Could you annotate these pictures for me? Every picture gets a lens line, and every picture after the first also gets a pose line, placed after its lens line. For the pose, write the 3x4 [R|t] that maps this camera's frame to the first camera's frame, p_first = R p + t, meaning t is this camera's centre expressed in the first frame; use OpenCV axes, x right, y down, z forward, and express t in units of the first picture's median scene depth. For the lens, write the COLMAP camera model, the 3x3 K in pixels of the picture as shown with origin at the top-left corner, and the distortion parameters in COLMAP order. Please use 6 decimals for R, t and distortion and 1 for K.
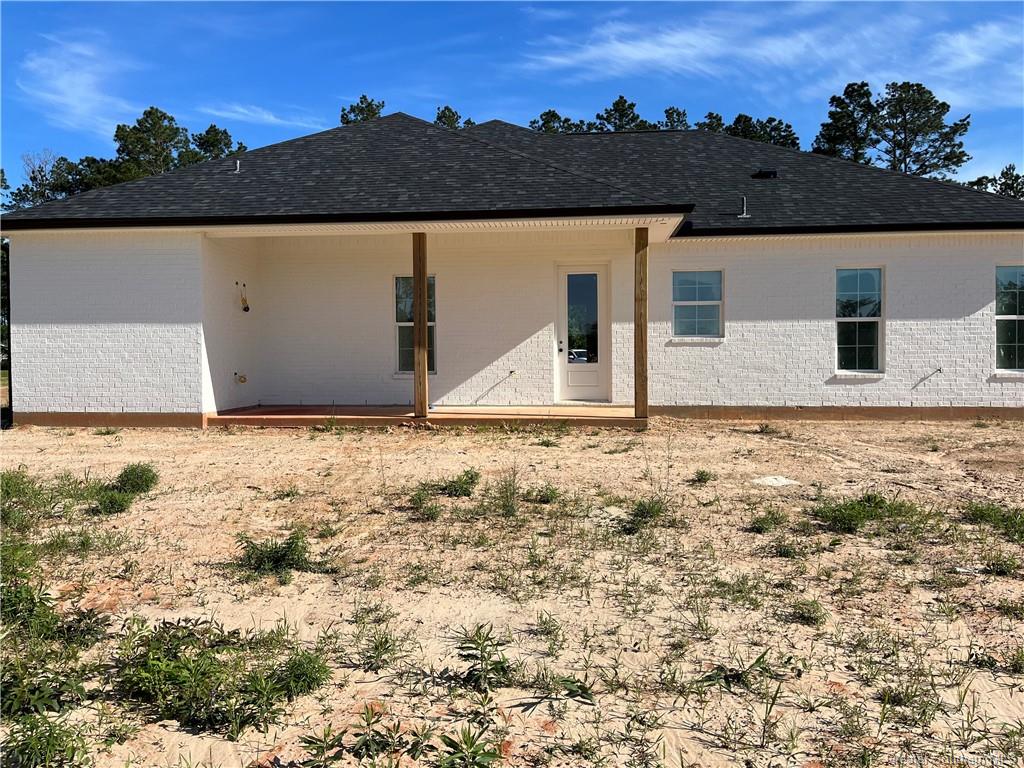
lens RADIAL K [[772.8, 0, 515.8], [0, 772.8, 377.1], [0, 0, 1]] dist [0.063378, -0.087071]
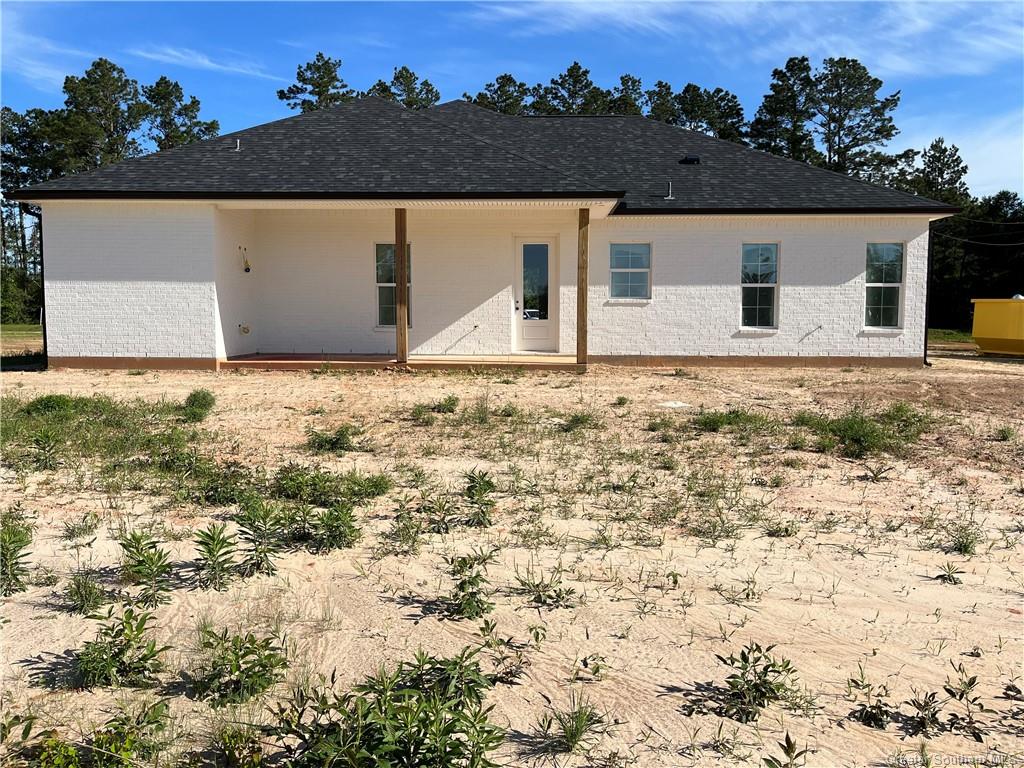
lens RADIAL K [[772.8, 0, 510.1], [0, 772.8, 386.2], [0, 0, 1]] dist [0.063378, -0.087071]
pose [[0.998475, 0.004094, 0.055050, -0.019215], [-0.007527, 0.998028, 0.062315, 0.011329], [-0.054686, -0.062634, 0.996537, -0.210031]]
